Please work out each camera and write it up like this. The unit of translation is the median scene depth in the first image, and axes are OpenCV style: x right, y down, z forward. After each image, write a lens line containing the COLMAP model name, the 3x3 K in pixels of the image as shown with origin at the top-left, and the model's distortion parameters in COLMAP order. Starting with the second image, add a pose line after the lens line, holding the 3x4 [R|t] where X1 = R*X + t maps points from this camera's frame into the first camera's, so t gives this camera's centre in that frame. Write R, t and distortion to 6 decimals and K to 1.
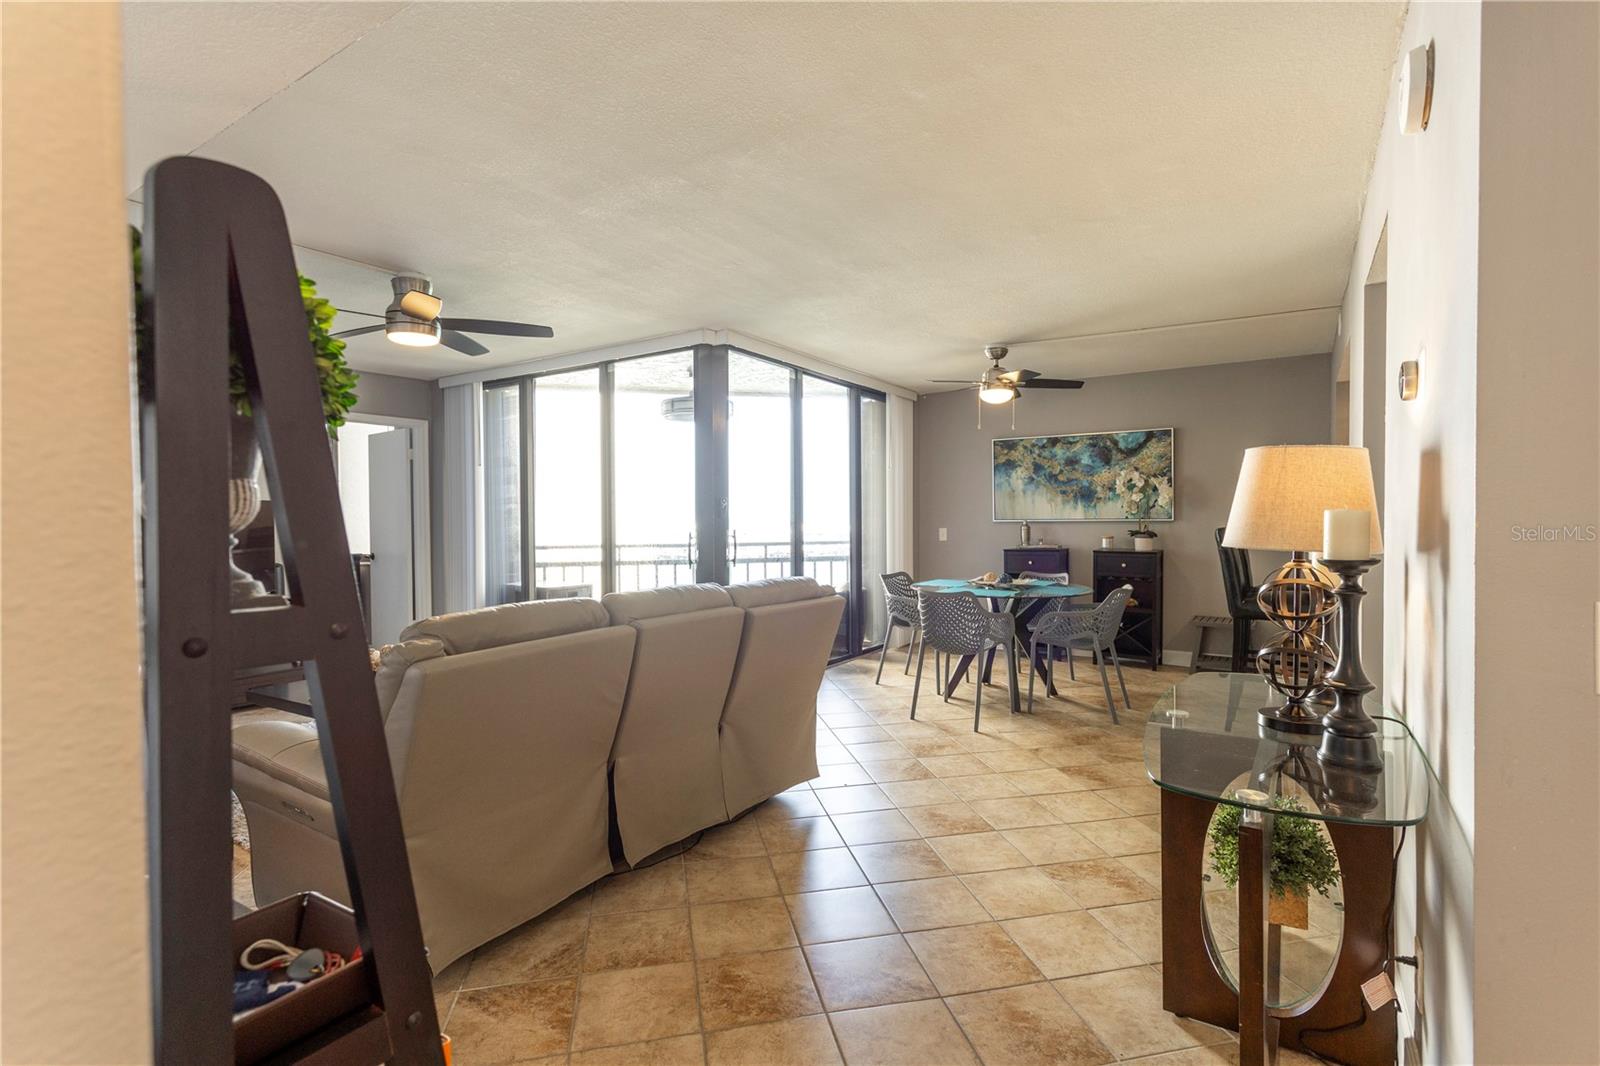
lens RADIAL K [[769.9, 0, 806.7], [0, 769.9, 529.7], [0, 0, 1]] dist [-0.001112, 0.004892]
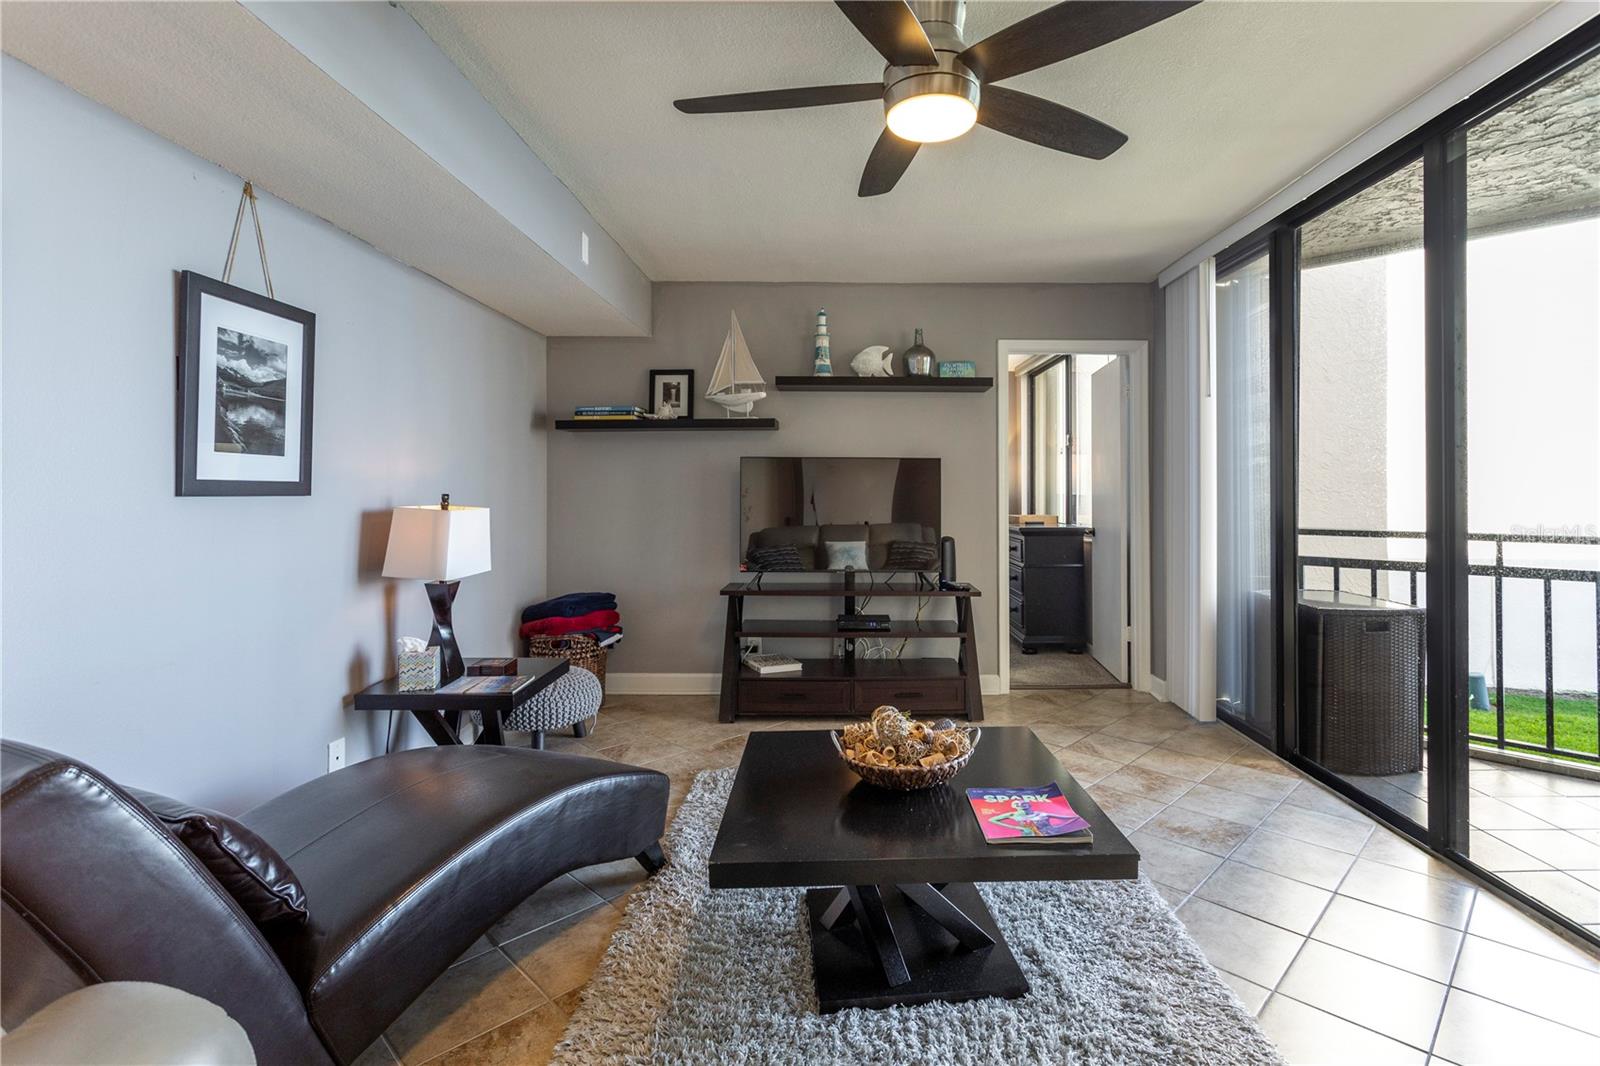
lens RADIAL K [[769.9, 0, 848.6], [0, 769.9, 490.3], [0, 0, 1]] dist [-0.001112, 0.004892]
pose [[0.553247, 0.005263, -0.833001, -0.065531], [-0.019221, 0.999794, -0.006450, 0.002824], [0.832796, 0.019580, 0.553234, 0.399130]]
